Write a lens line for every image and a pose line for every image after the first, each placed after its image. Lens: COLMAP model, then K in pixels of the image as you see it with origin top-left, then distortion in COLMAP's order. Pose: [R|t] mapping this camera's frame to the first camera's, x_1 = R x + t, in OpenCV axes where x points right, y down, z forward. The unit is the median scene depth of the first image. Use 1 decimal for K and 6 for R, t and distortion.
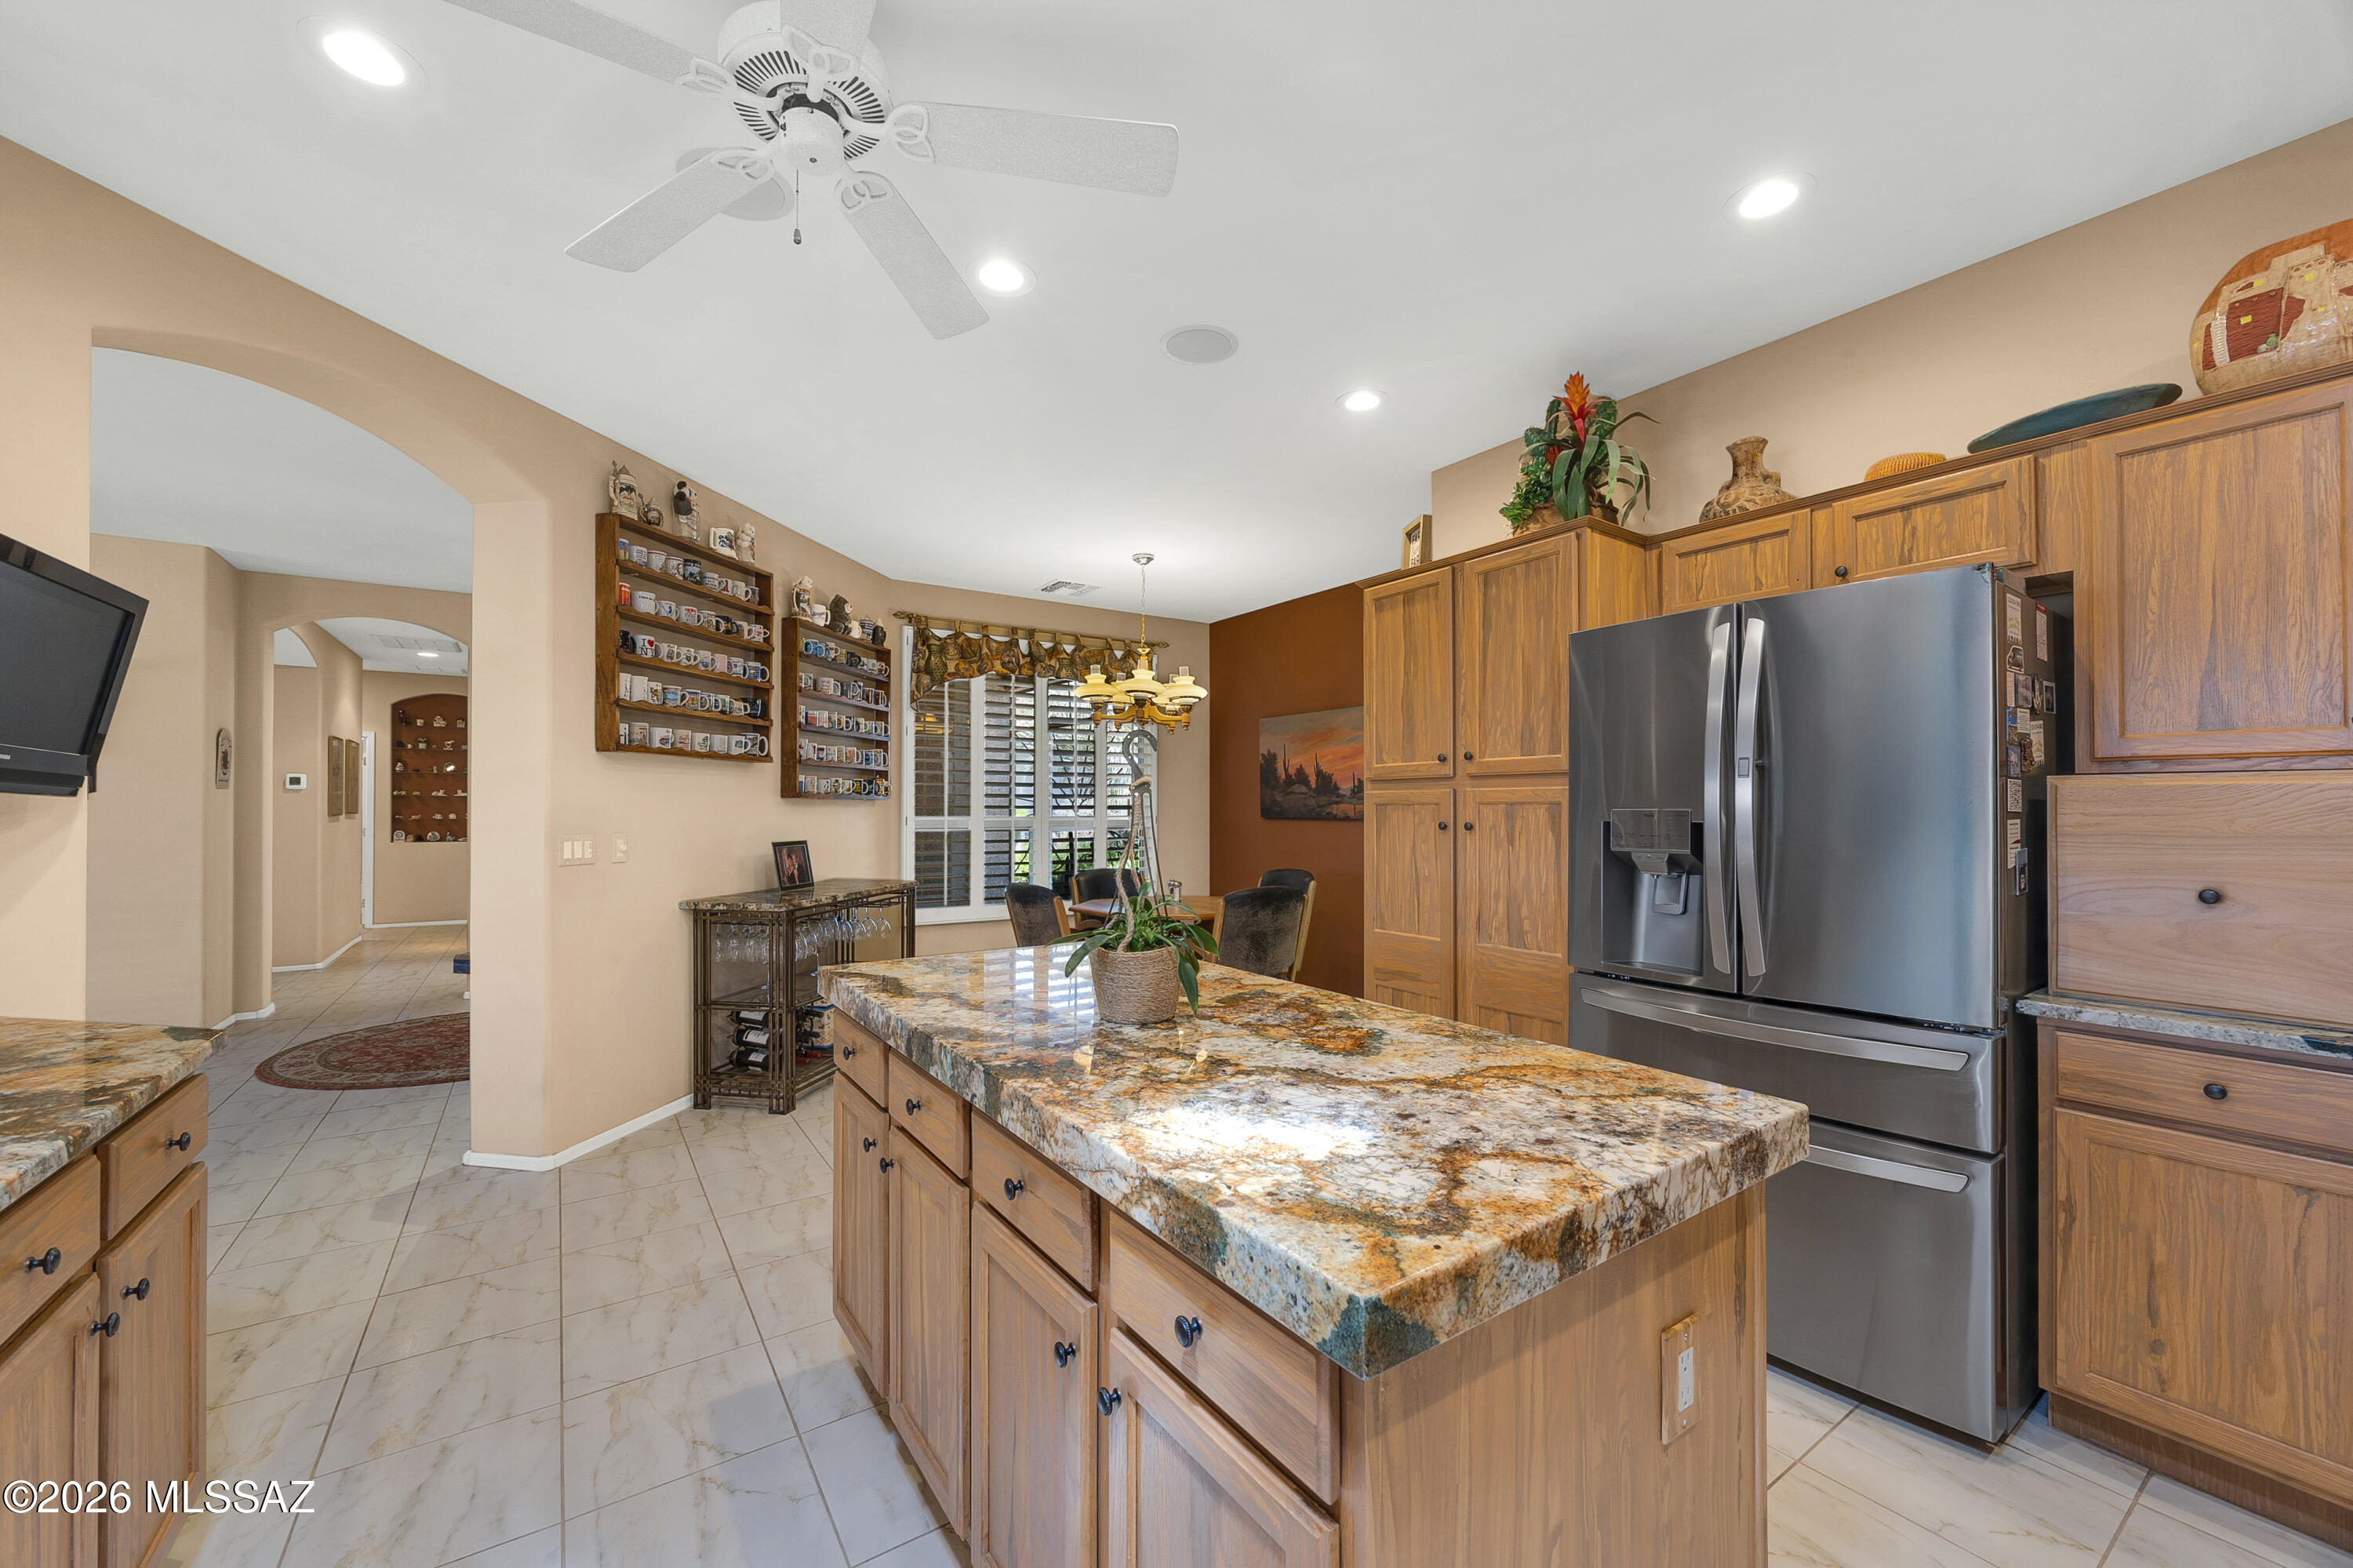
lens RADIAL K [[904.4, 0, 1182.2], [0, 904.4, 806.3], [0, 0, 1]] dist [-0.000101, -0.000658]
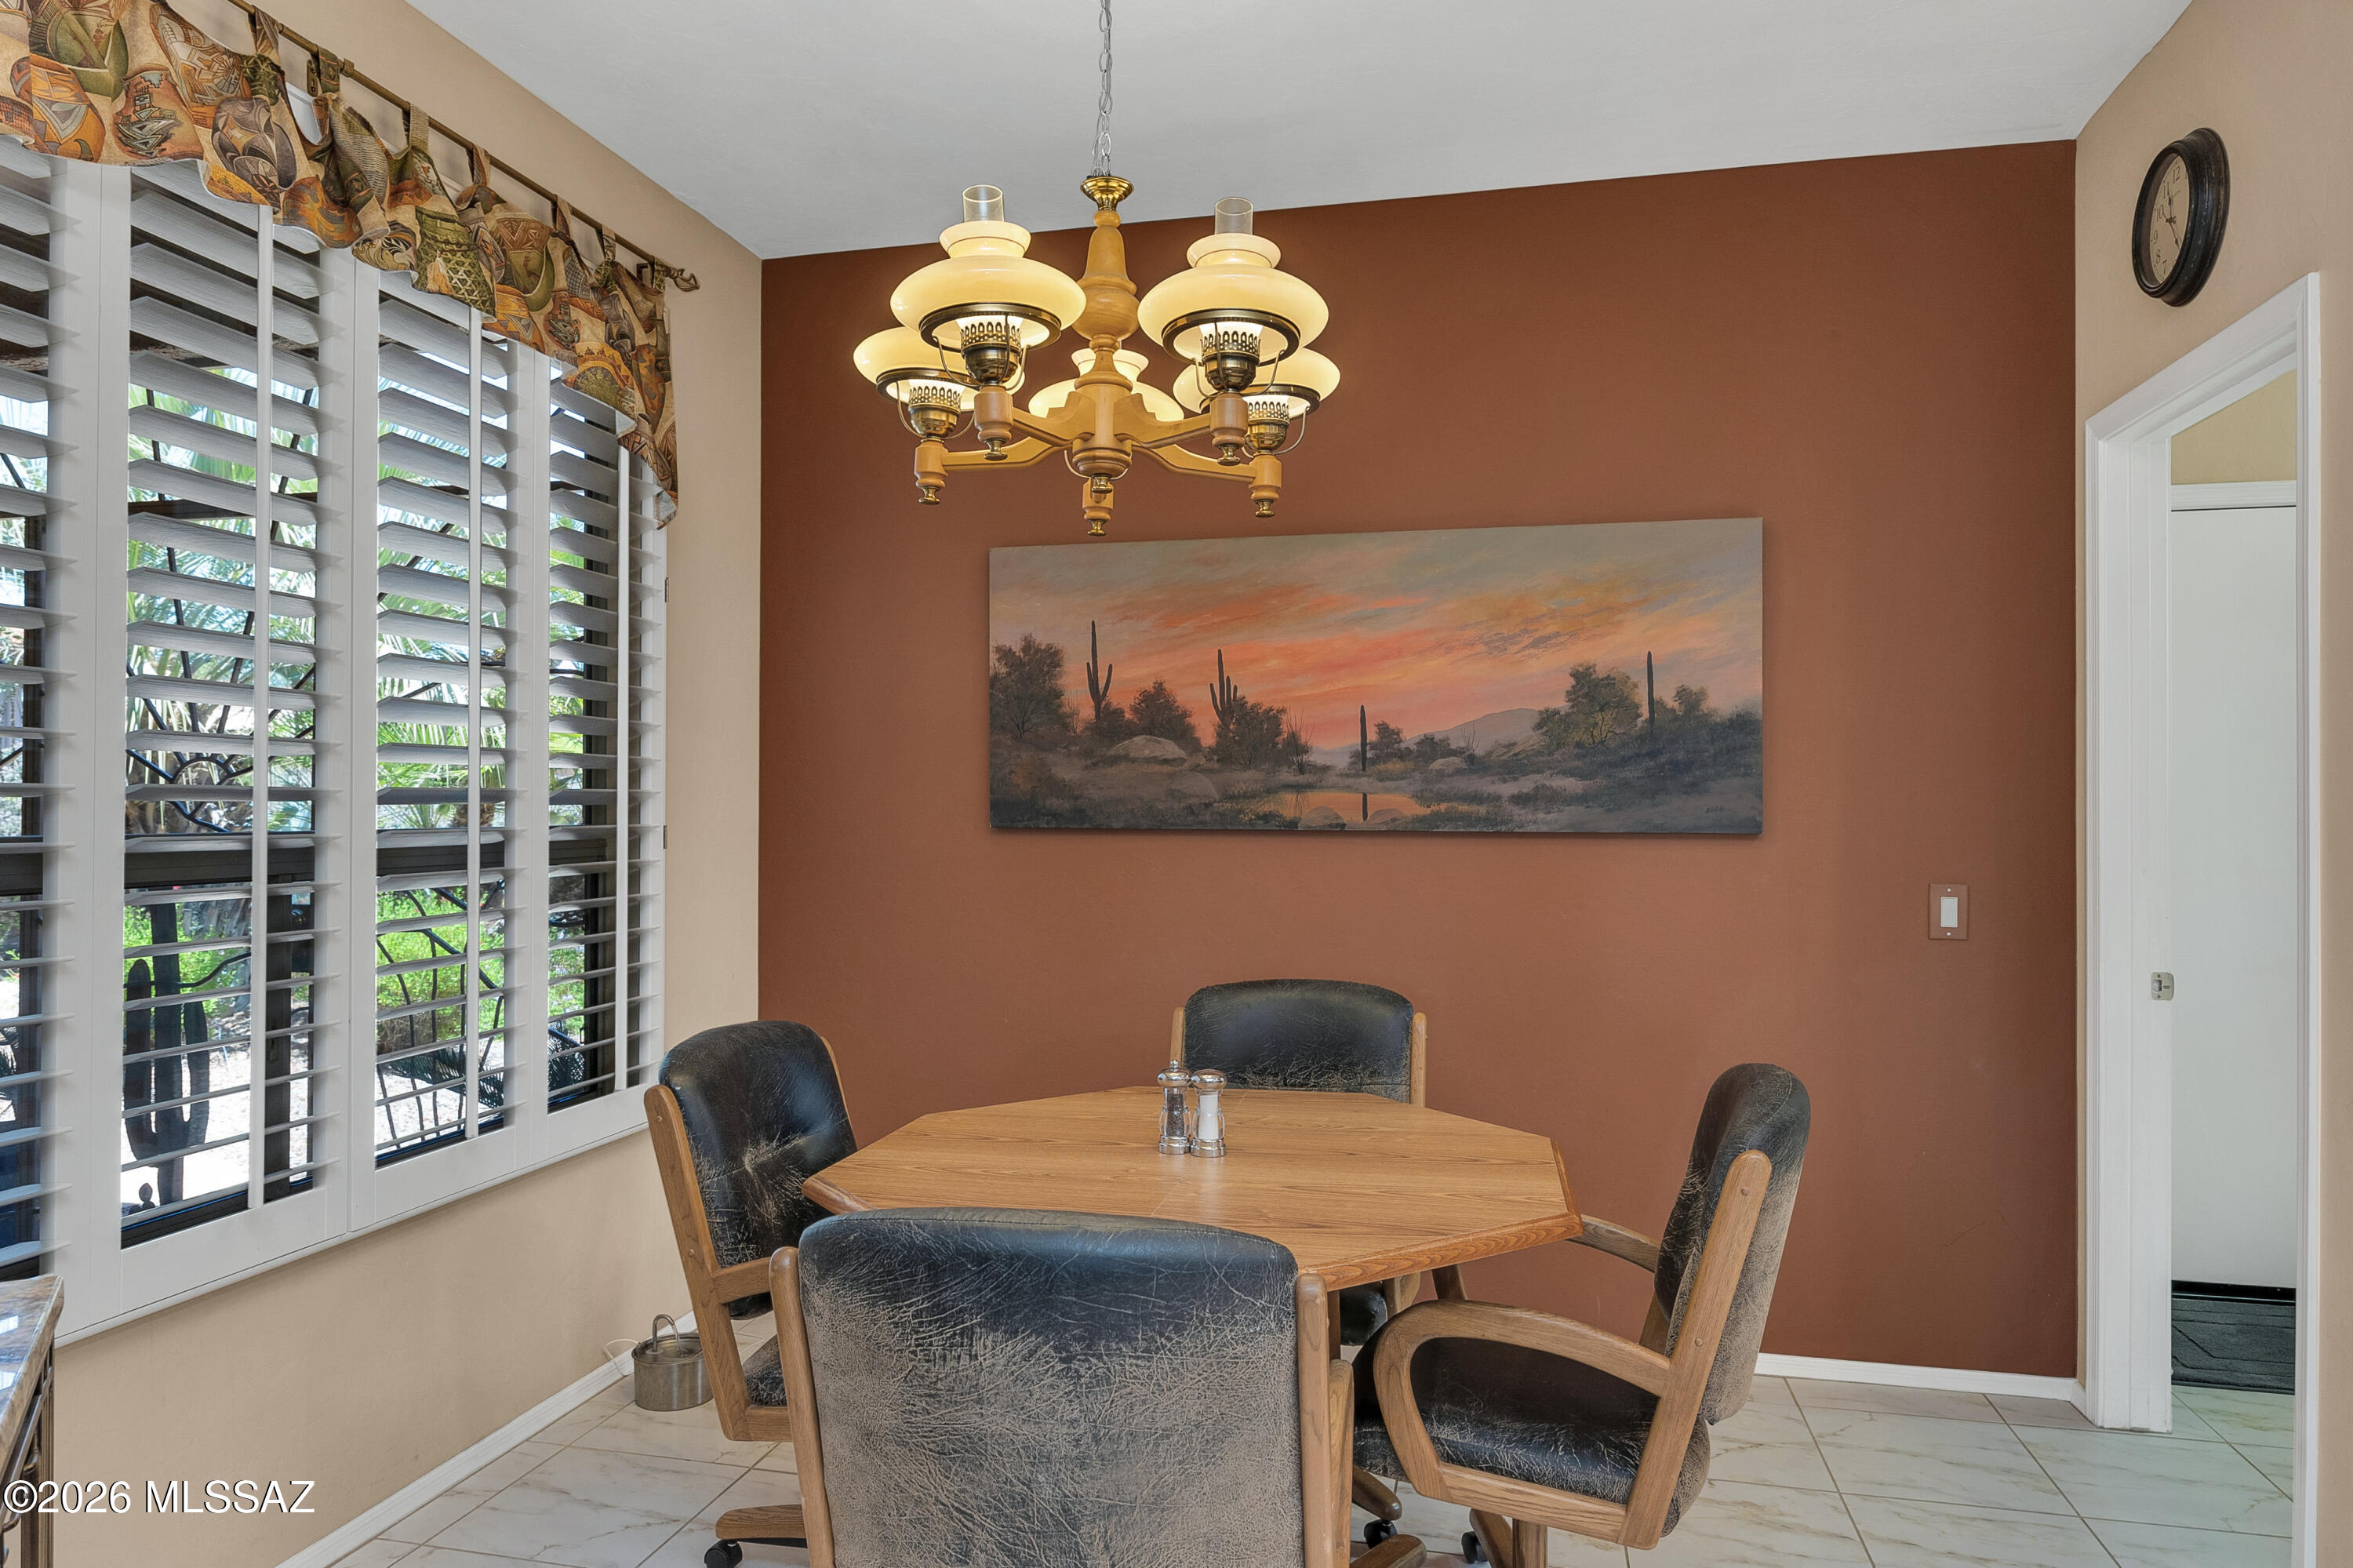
lens RADIAL K [[1474.3, 0, 1162.6], [0, 1474.3, 782.6], [0, 0, 1]] dist [-0.003984, -0.000851]
pose [[0.739857, 0.012126, 0.672655, -0.502152], [-0.005057, 0.999910, -0.012463, 0.003377], [-0.672746, 0.005819, 0.739851, 1.074926]]
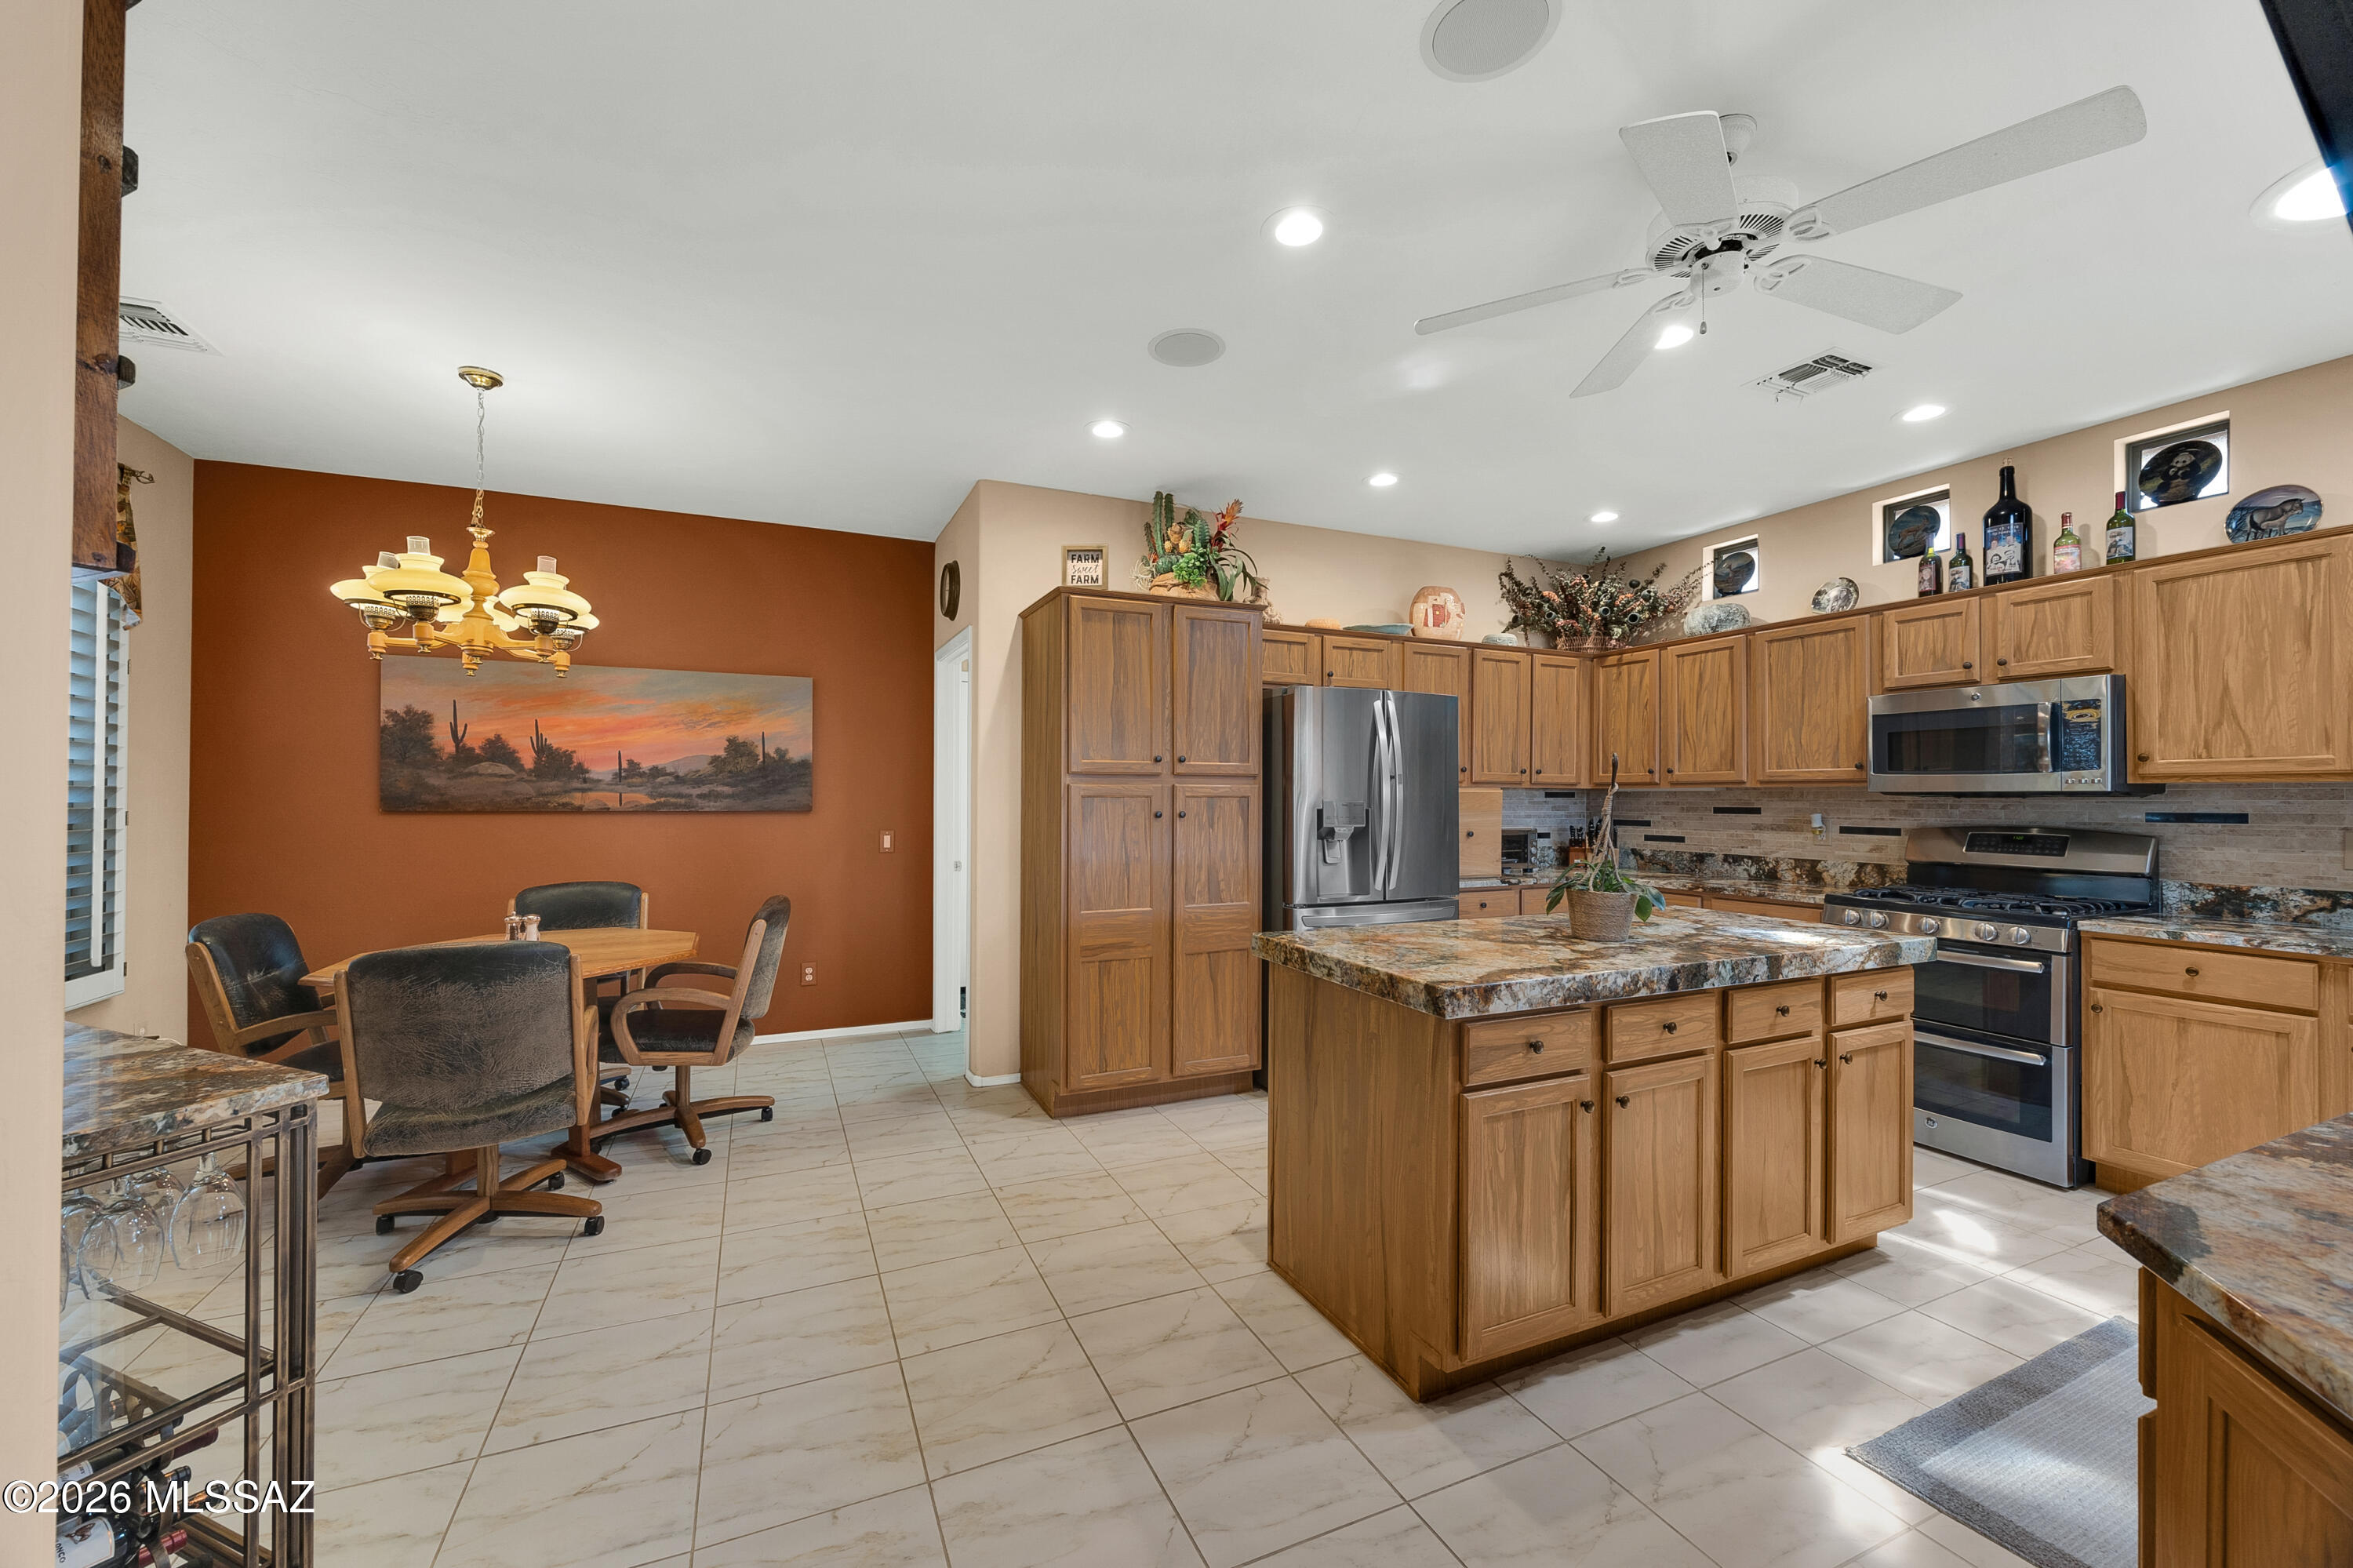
lens RADIAL K [[904.4, 0, 1143.8], [0, 904.4, 795.2], [0, 0, 1]] dist [-0.000101, -0.000658]
pose [[0.196452, 0.004477, 0.980503, -0.853374], [-0.006525, 0.999973, -0.003259, -0.000500], [-0.980492, -0.005757, 0.196476, 0.727955]]
